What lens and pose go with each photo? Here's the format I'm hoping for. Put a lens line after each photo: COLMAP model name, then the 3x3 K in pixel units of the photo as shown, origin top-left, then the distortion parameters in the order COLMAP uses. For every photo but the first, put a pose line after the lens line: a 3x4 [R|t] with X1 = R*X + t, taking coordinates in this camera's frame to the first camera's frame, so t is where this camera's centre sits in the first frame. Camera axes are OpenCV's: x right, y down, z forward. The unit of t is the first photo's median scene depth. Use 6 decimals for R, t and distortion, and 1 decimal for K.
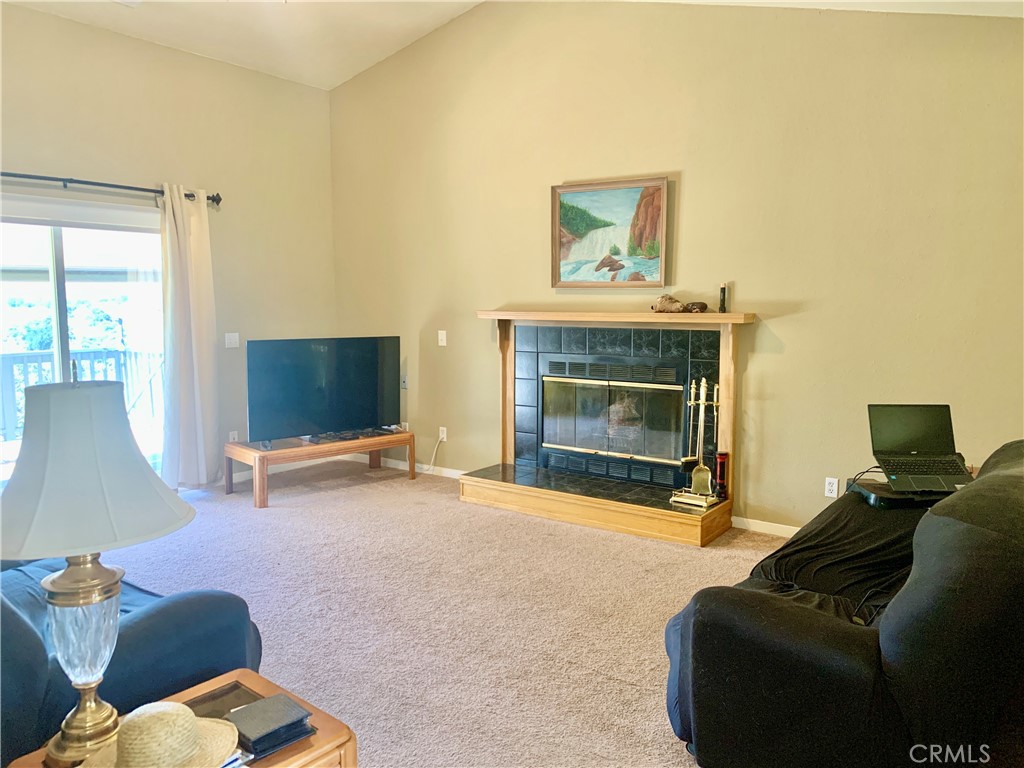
lens RADIAL K [[768.8, 0, 510.9], [0, 768.8, 374.0], [0, 0, 1]] dist [0.041818, -0.055398]
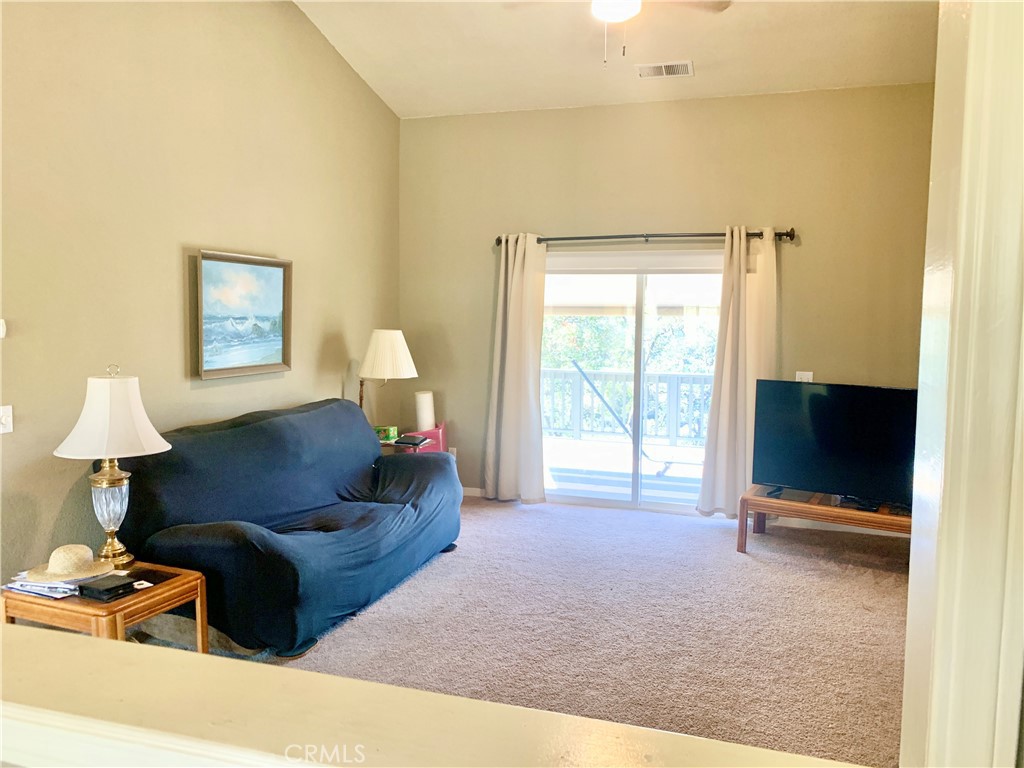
lens RADIAL K [[768.8, 0, 510.9], [0, 768.8, 374.0], [0, 0, 1]] dist [0.041818, -0.055398]
pose [[0.301947, 0.074028, -0.950446, 0.514753], [-0.112845, 0.992747, 0.041473, -0.057894], [0.946622, 0.094731, 0.308111, 0.429090]]
